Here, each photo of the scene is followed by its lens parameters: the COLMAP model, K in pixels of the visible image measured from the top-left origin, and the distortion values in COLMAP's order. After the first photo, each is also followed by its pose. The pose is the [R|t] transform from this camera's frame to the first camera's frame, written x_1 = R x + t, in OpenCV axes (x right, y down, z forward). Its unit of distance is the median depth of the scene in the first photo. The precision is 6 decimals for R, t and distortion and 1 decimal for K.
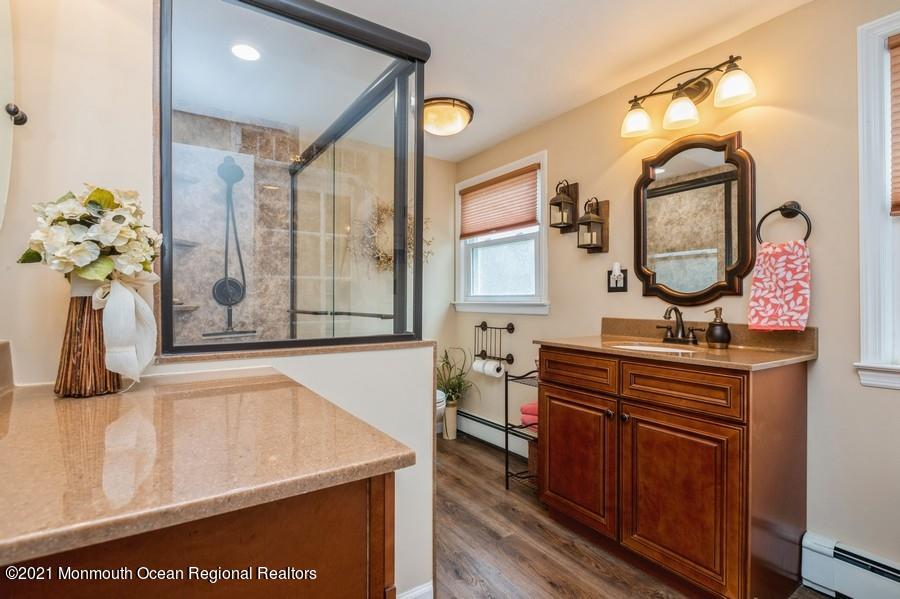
lens RADIAL K [[436.9, 0, 450.1], [0, 436.9, 298.3], [0, 0, 1]] dist [0.001734, -0.001014]
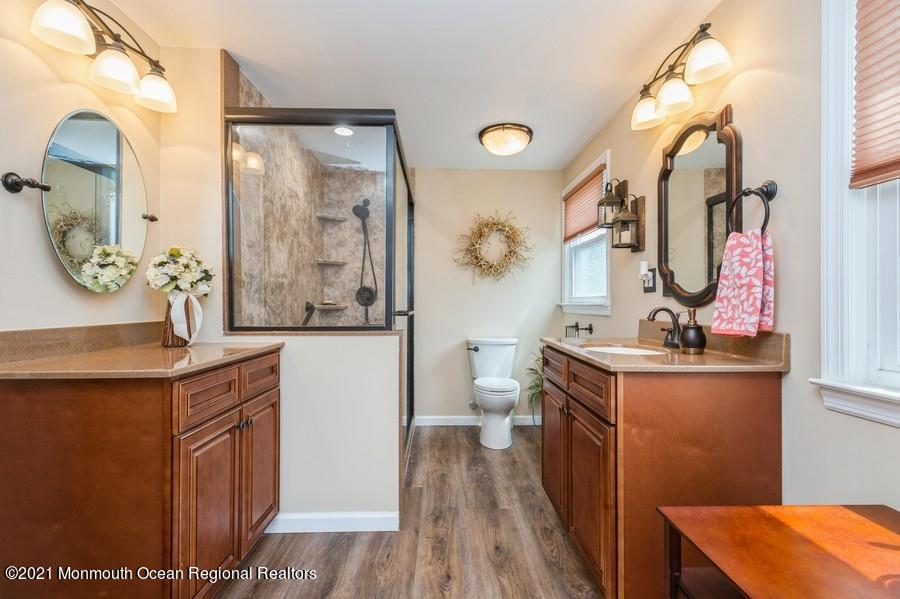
lens RADIAL K [[436.9, 0, 472.4], [0, 436.9, 303.7], [0, 0, 1]] dist [0.001734, -0.001014]
pose [[0.844828, 0.000267, -0.535038, 0.715210], [0.003314, 0.999978, 0.005732, 0.004349], [0.535028, -0.006616, 0.844808, -0.002300]]
